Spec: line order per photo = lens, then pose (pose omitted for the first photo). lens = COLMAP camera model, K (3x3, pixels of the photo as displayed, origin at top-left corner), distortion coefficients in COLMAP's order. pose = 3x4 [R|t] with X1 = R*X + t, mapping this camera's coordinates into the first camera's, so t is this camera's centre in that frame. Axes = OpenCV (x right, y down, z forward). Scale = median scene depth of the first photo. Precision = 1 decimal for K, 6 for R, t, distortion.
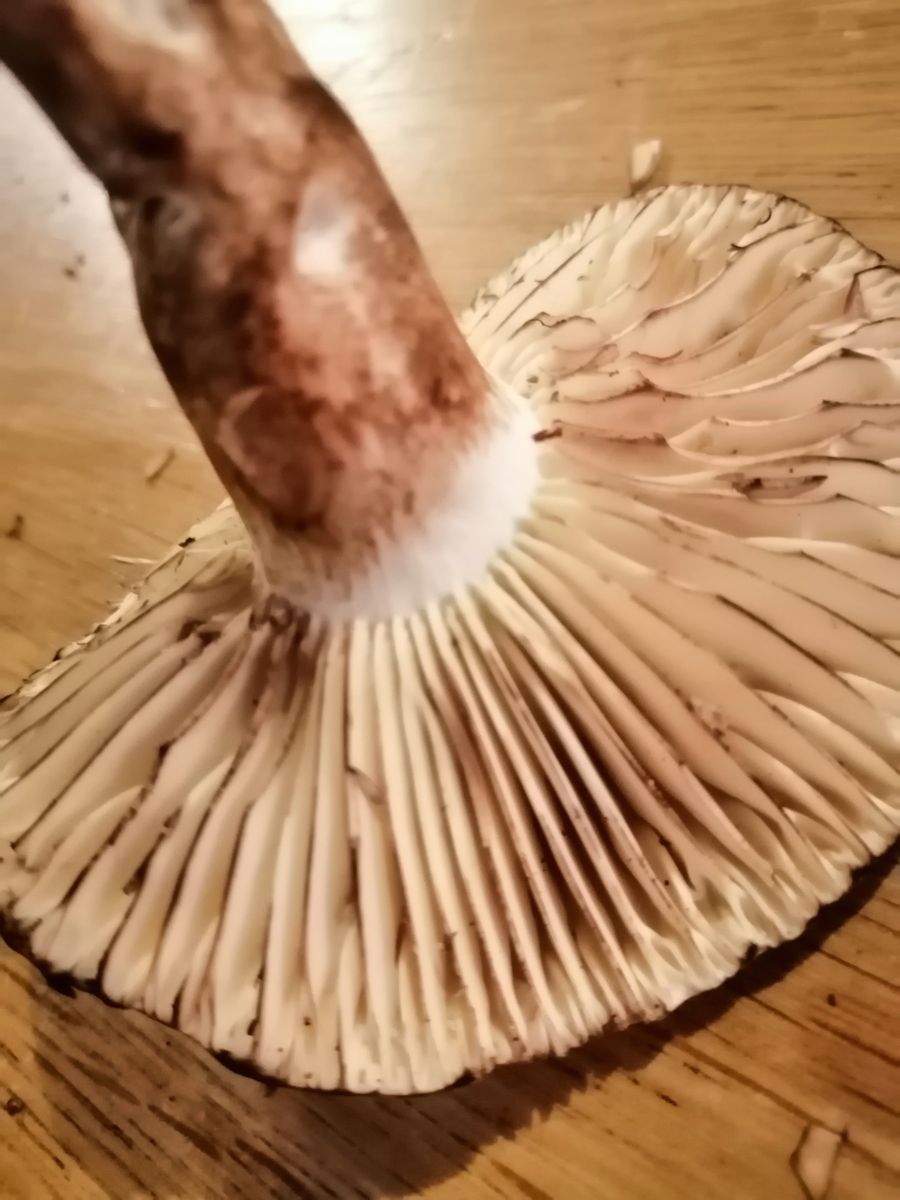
lens RADIAL K [[1005.2, 0, 452.5], [0, 1005.2, 610.1], [0, 0, 1]] dist [-0.093483, 0.112698]
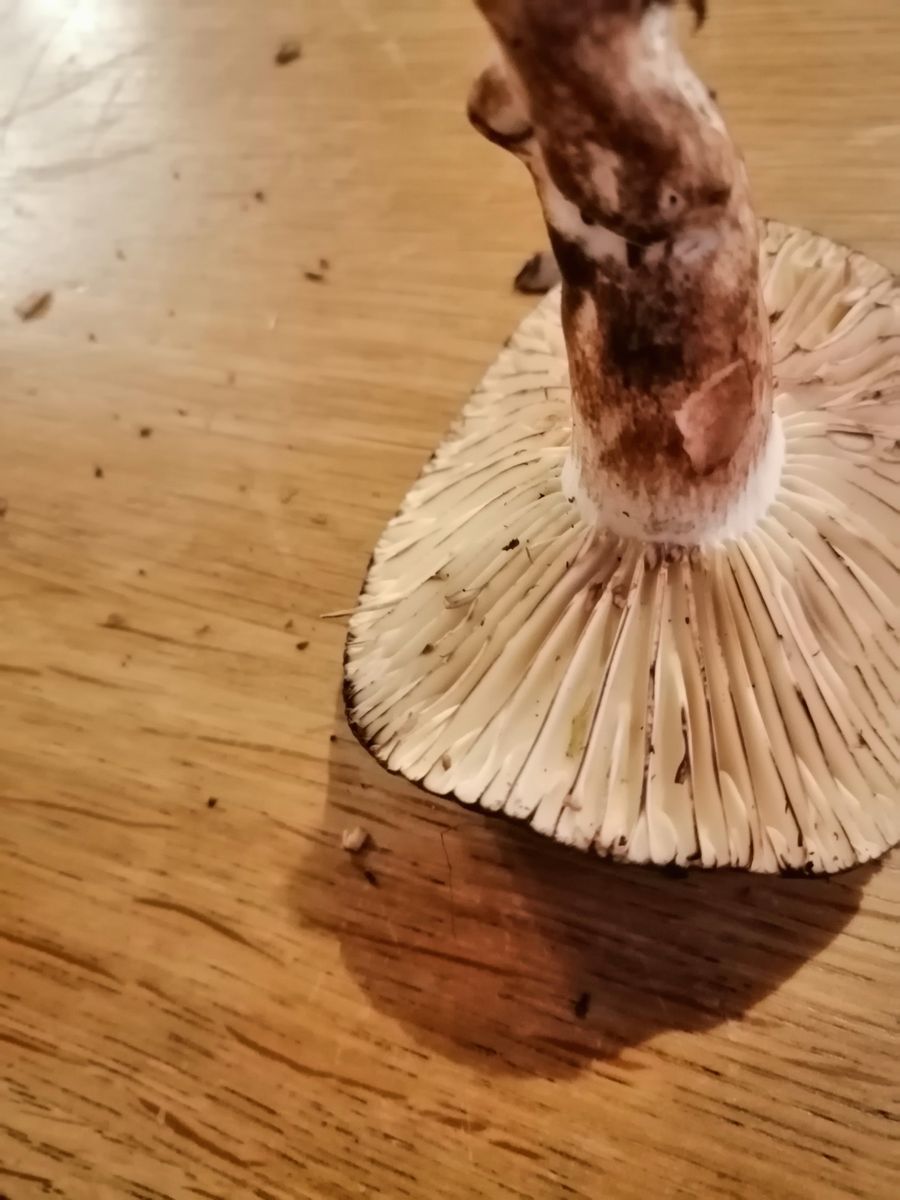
lens RADIAL K [[1005.2, 0, 452.5], [0, 1005.2, 610.1], [0, 0, 1]] dist [-0.093483, 0.112698]
pose [[0.867689, -0.272537, 0.415738, -1.012251], [0.305388, 0.952137, -0.013203, 0.005874], [-0.392242, 0.138417, 0.909388, -0.059113]]
